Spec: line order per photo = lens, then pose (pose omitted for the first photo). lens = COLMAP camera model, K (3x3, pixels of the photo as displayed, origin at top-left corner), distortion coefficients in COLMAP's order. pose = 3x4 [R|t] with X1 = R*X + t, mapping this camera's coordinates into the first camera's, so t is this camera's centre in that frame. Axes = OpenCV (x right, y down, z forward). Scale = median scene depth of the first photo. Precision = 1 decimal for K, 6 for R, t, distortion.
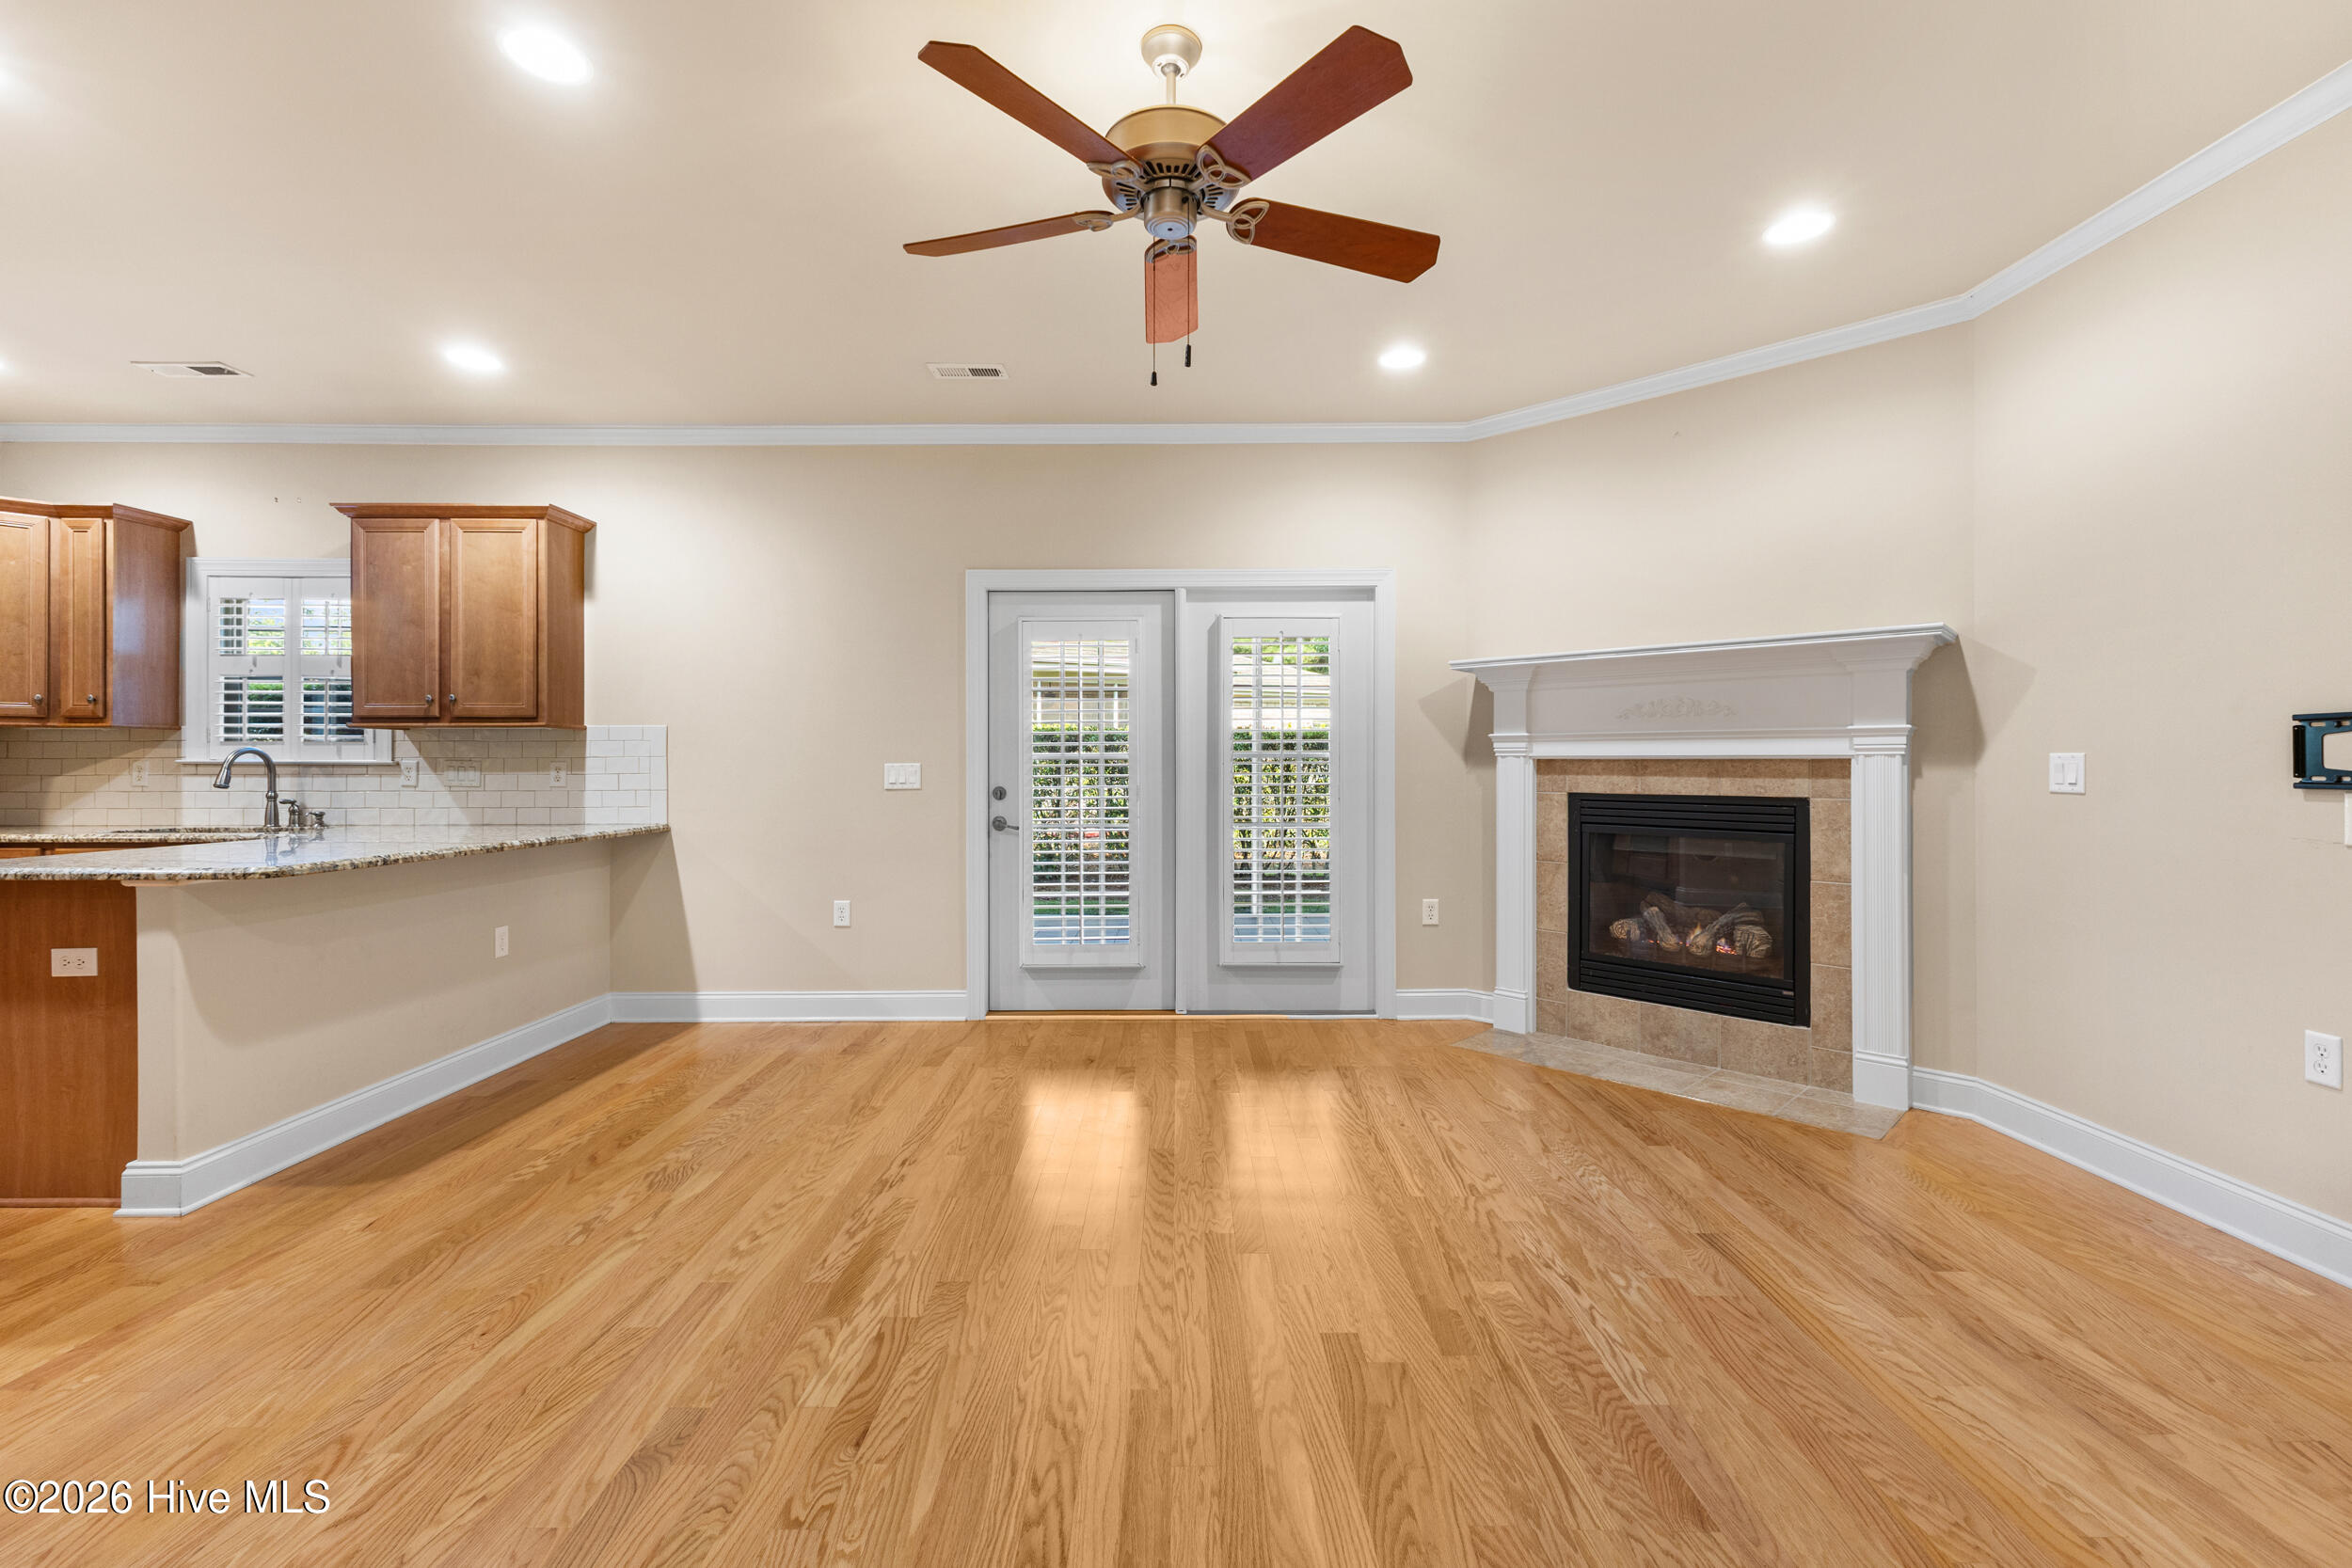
lens RADIAL K [[1023.4, 0, 1177.1], [0, 1023.4, 763.9], [0, 0, 1]] dist [0.005617, -0.000105]
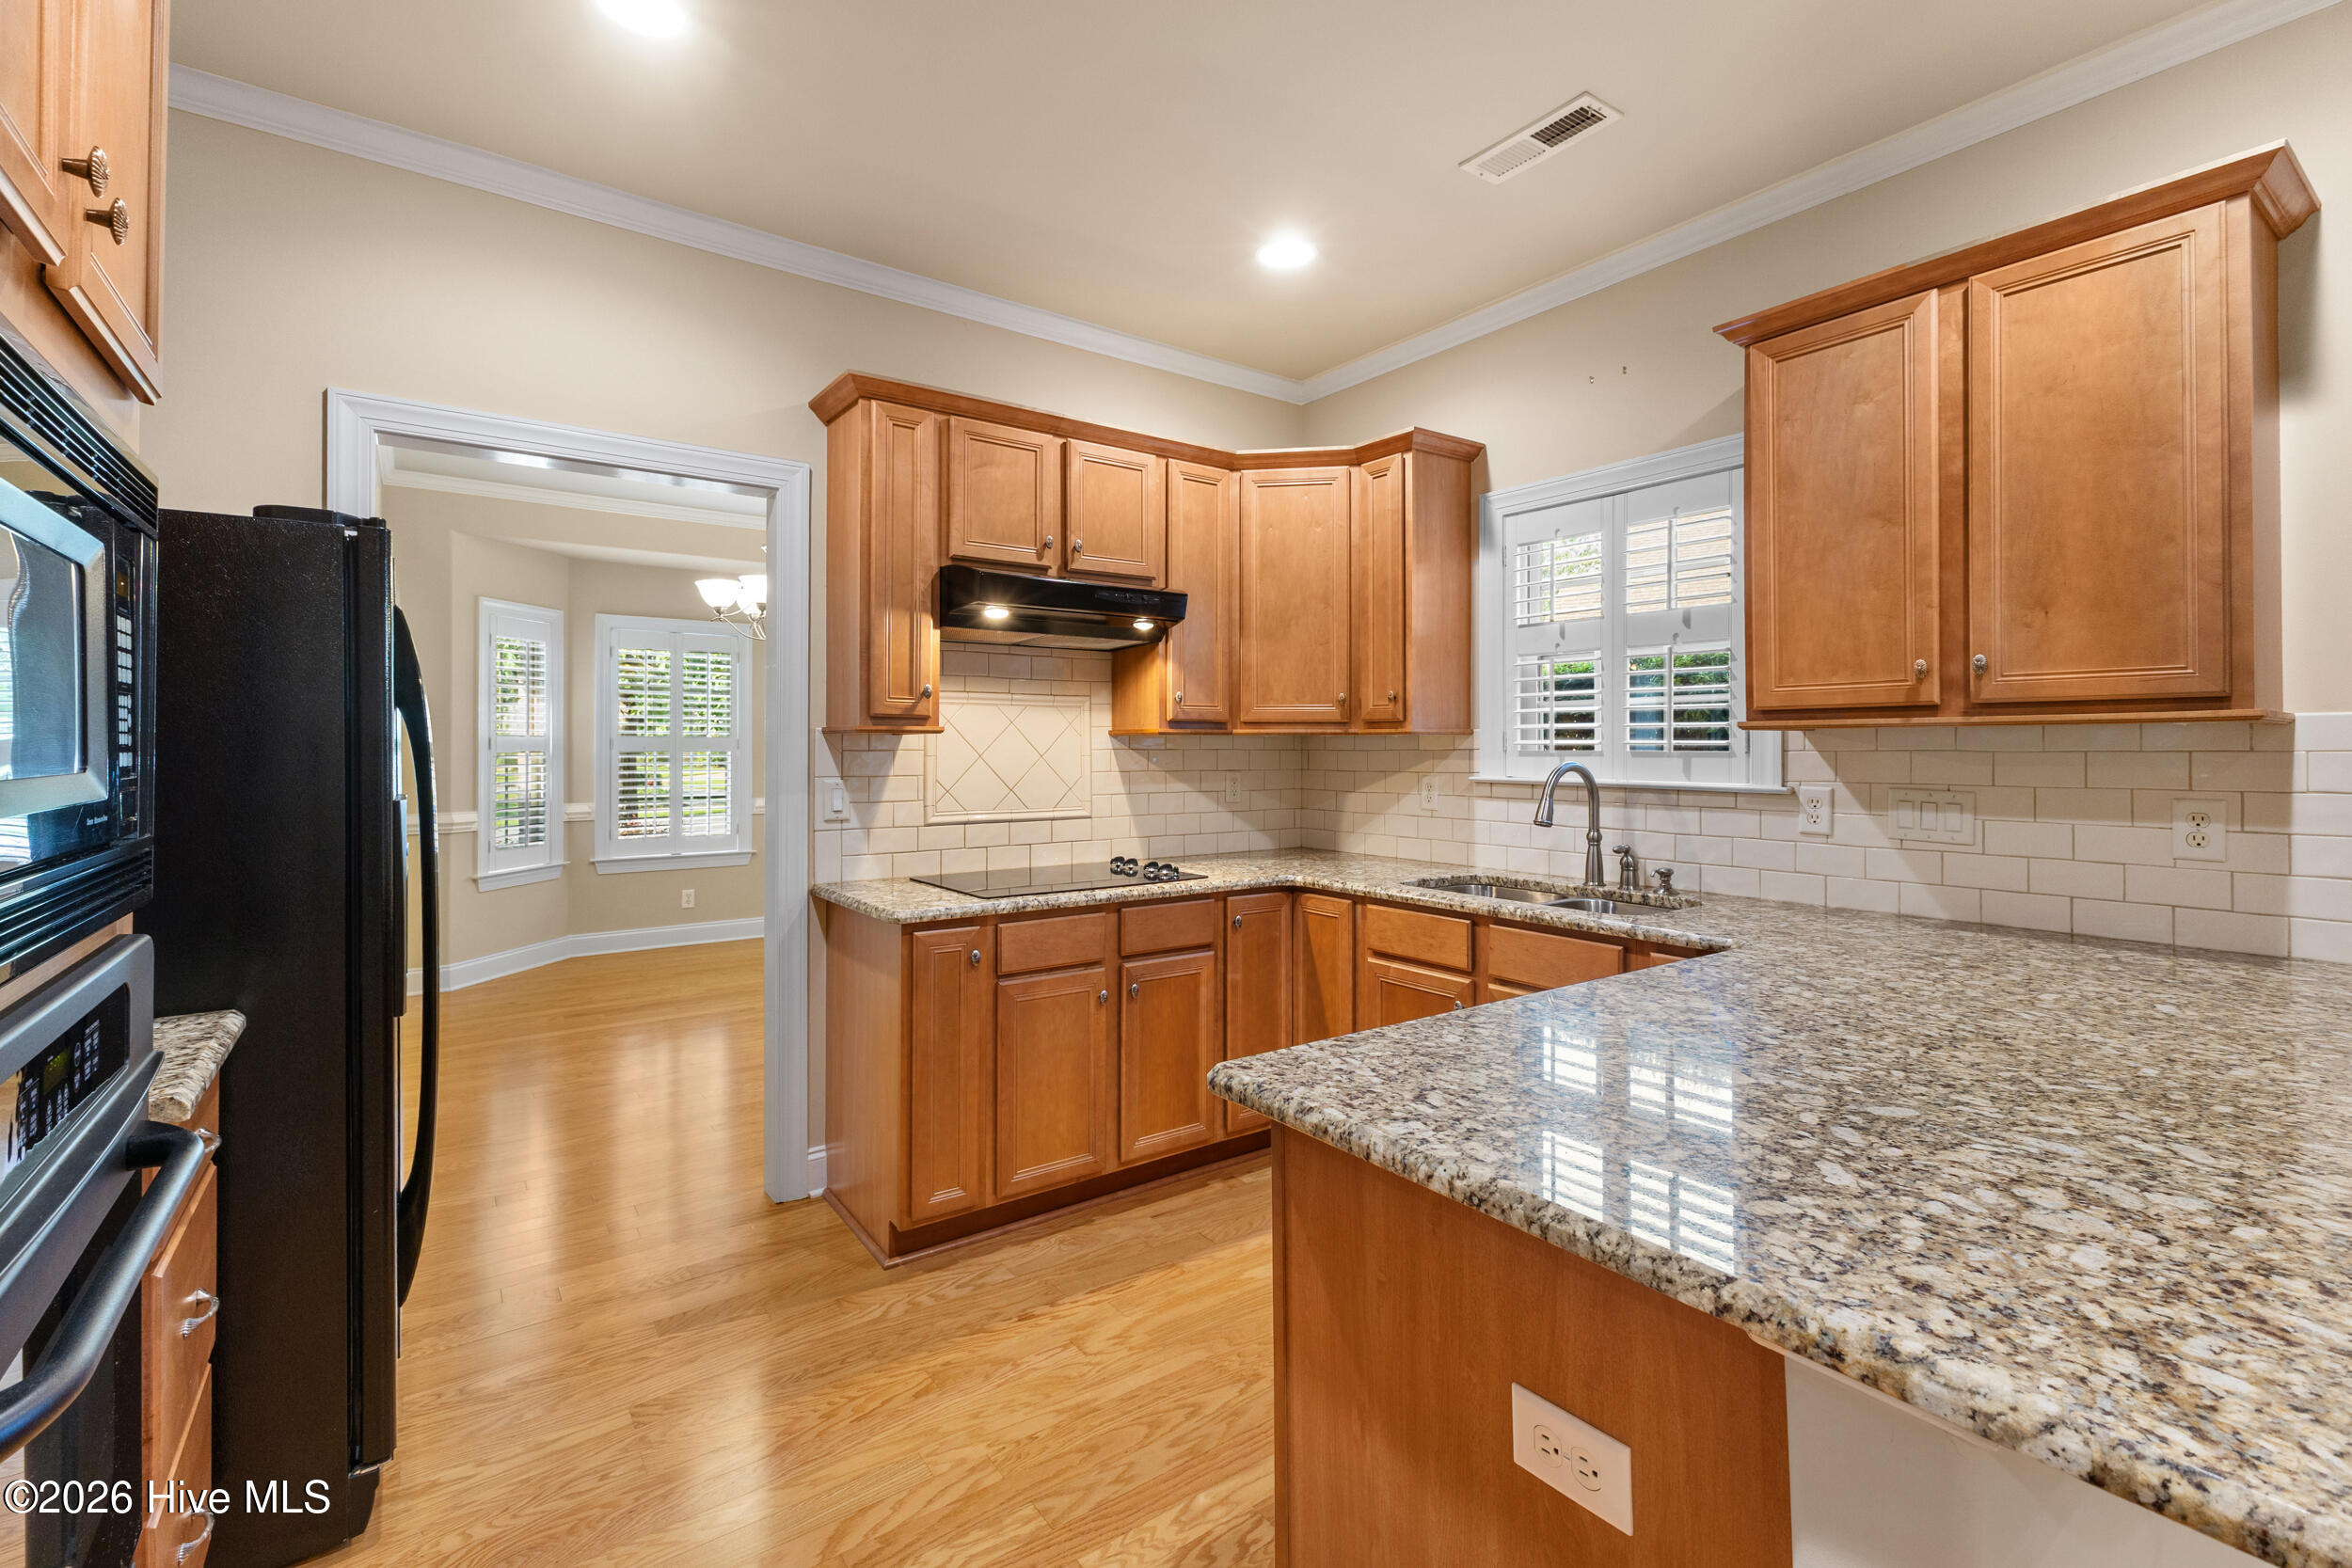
lens RADIAL K [[1029.5, 0, 1182.6], [0, 1029.5, 751.6], [0, 0, 1]] dist [0.008010, -0.000937]
pose [[0.595288, 0.003535, -0.803505, -0.547055], [0.001446, 0.999984, 0.005471, -0.027219], [0.803511, -0.004419, 0.595273, 0.435482]]
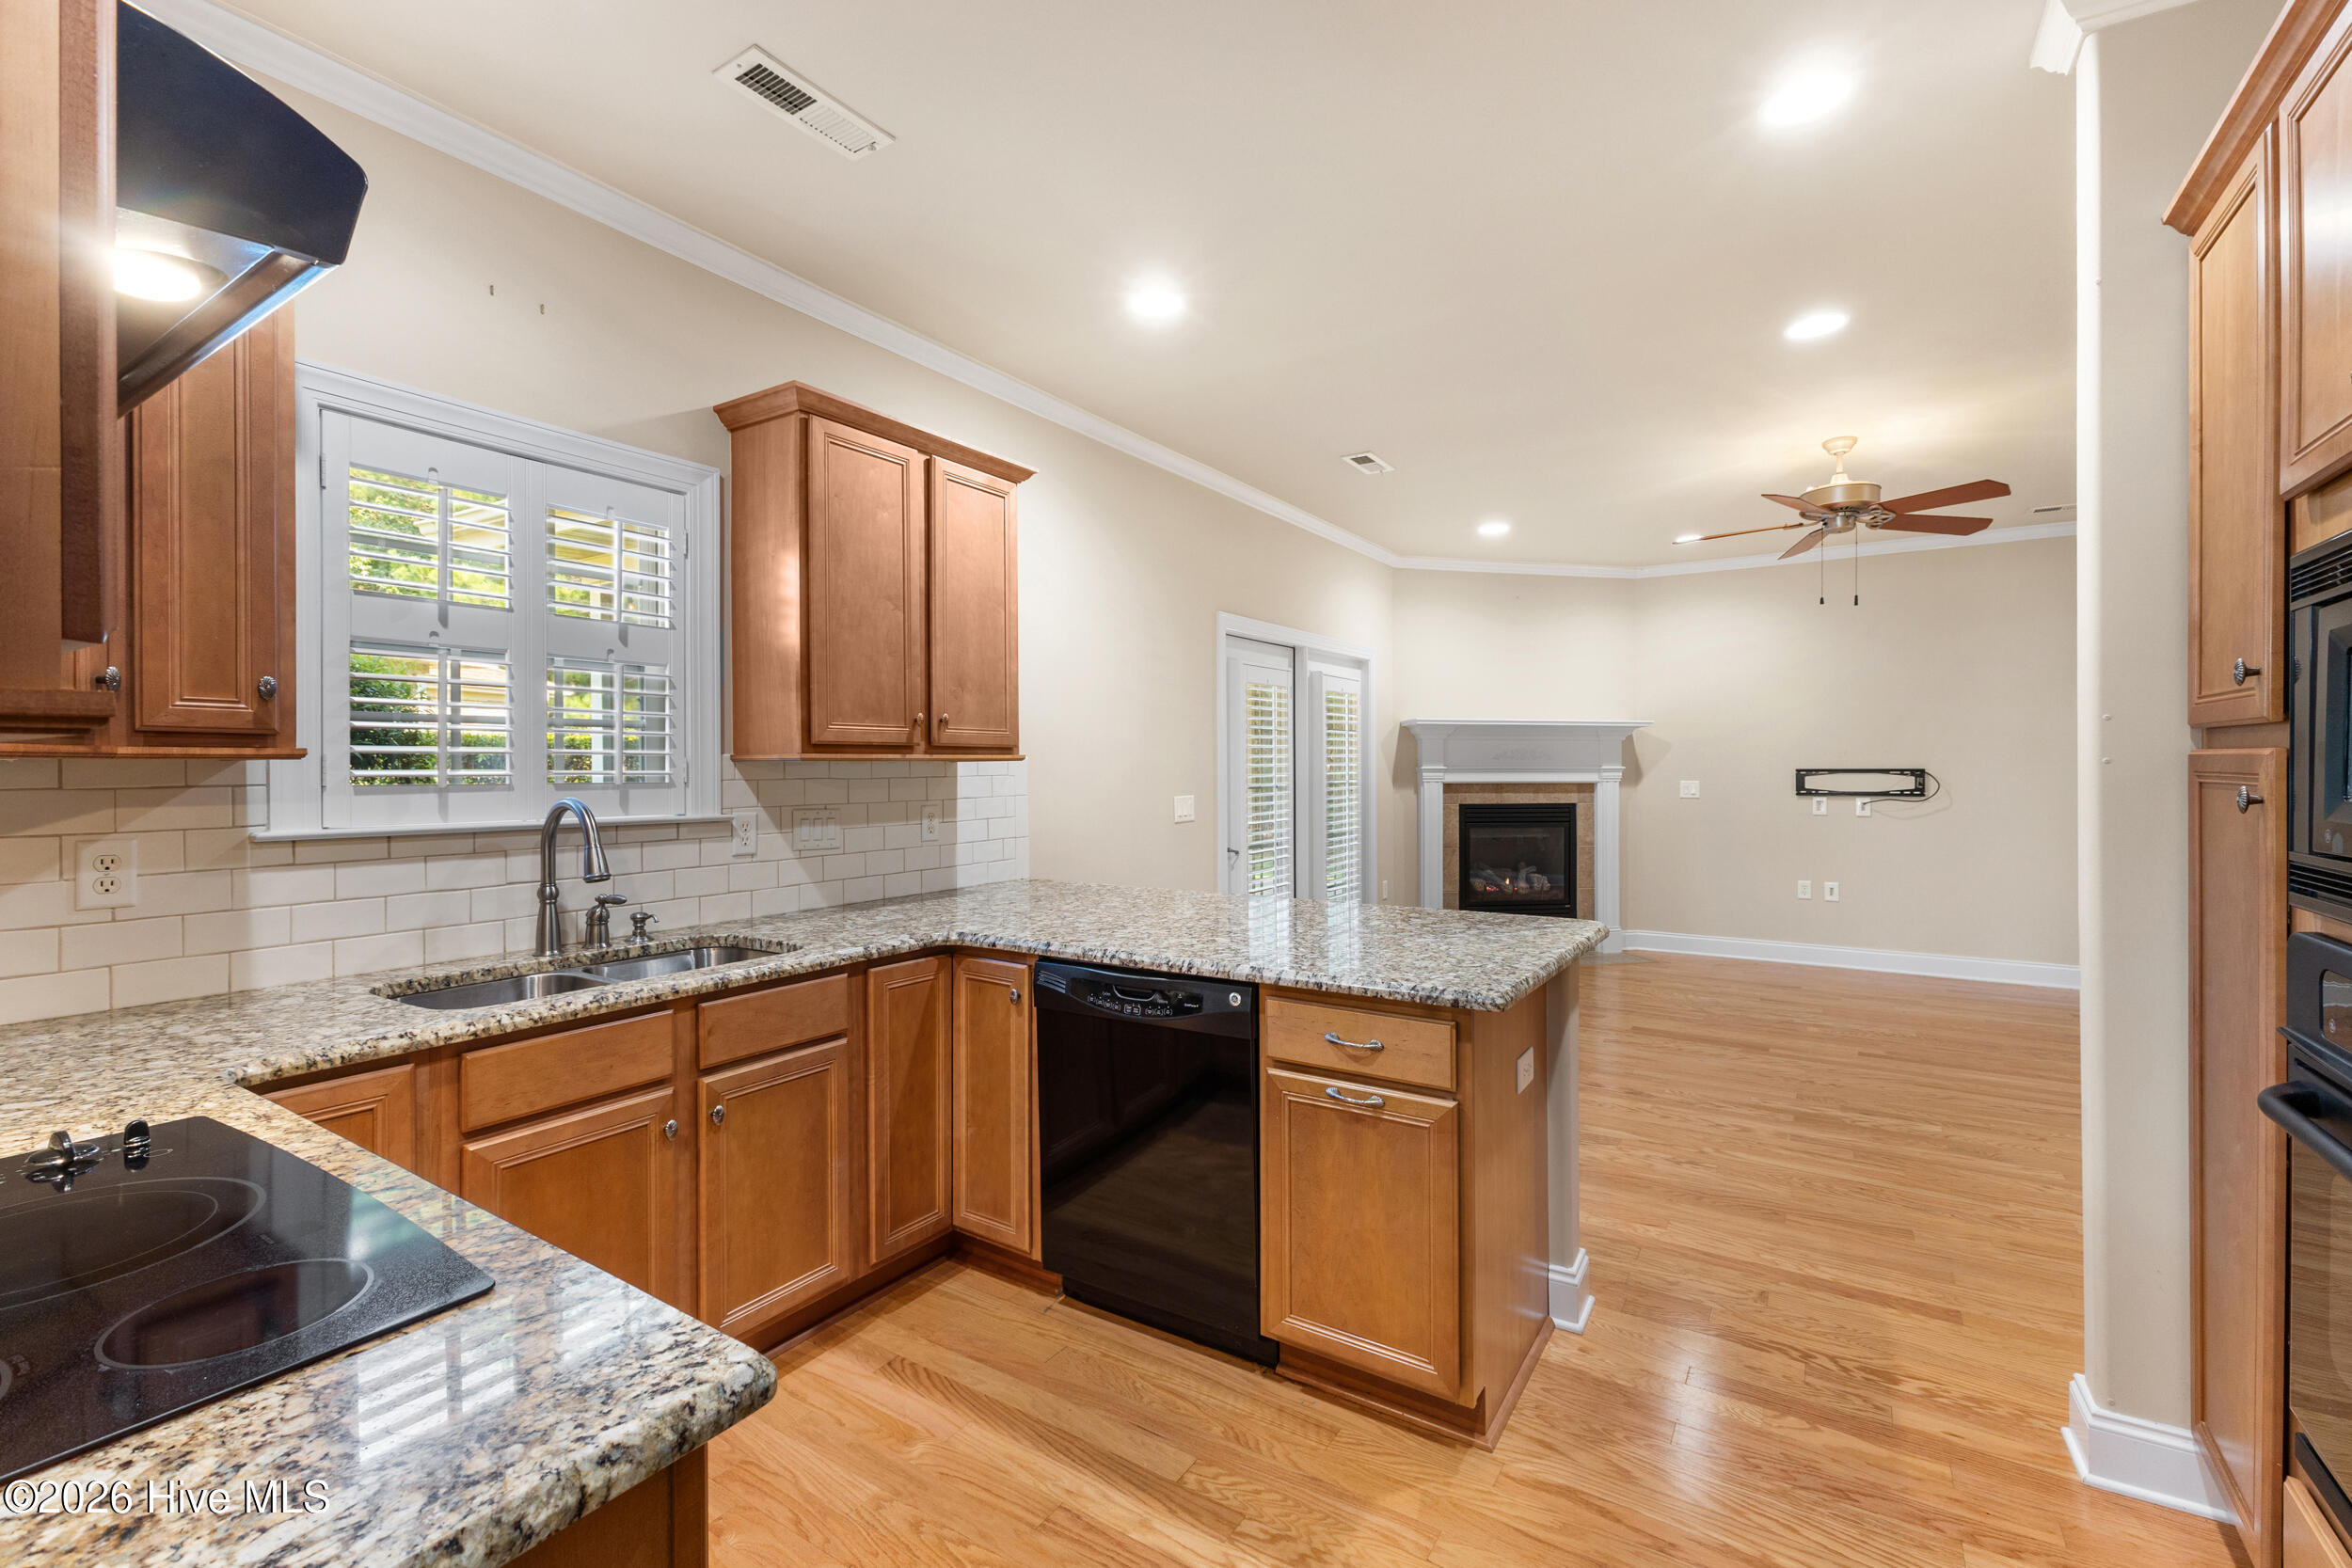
lens RADIAL K [[1009.8, 0, 1176.0], [0, 1009.8, 784.0], [0, 0, 1]] dist [0.009588, -0.000269]
pose [[0.548220, -0.015335, 0.836194, -1.191032], [0.001157, 0.999845, 0.017578, -0.032225], [-0.836333, -0.008669, 0.548153, 0.498341]]
